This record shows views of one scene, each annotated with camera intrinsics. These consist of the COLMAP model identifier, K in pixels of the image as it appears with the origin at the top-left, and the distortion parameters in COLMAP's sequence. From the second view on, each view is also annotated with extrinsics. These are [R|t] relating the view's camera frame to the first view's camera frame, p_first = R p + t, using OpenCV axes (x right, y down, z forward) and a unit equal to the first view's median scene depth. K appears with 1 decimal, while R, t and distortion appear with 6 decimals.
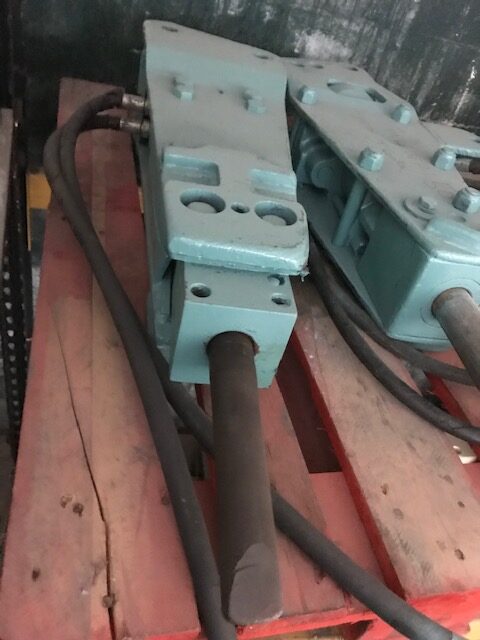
lens RADIAL K [[531.0, 0, 240.5], [0, 531.0, 322.6], [0, 0, 1]] dist [0.012274, 0.004607]
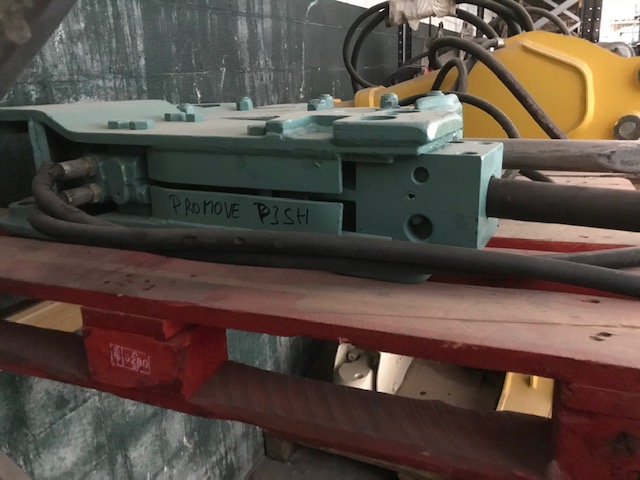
lens RADIAL K [[531.0, 0, 319.7], [0, 531.0, 240.3], [0, 0, 1]] dist [0.012274, 0.004607]
pose [[0.534619, -0.474177, 0.699527, -0.935039], [0.660136, 0.751132, 0.004643, -0.112277], [-0.527639, 0.459301, 0.714591, 0.368987]]
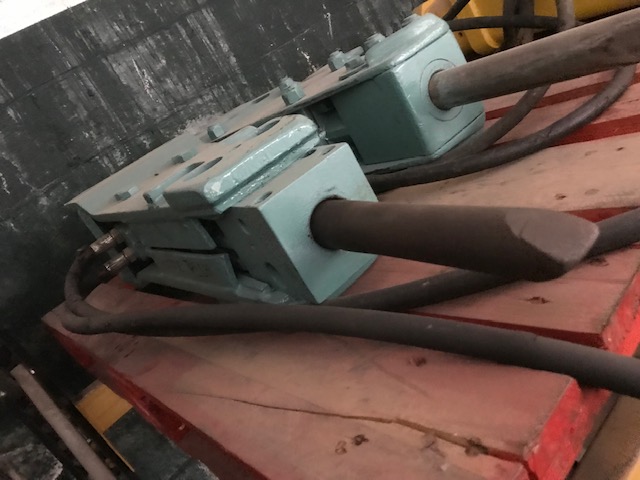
lens RADIAL K [[531.0, 0, 319.0], [0, 531.0, 239.7], [0, 0, 1]] dist [0.012274, 0.004607]
pose [[0.637178, -0.739197, 0.218156, -0.227126], [0.766106, 0.576545, -0.284039, 0.274124], [0.084184, 0.348114, 0.933665, 0.125898]]
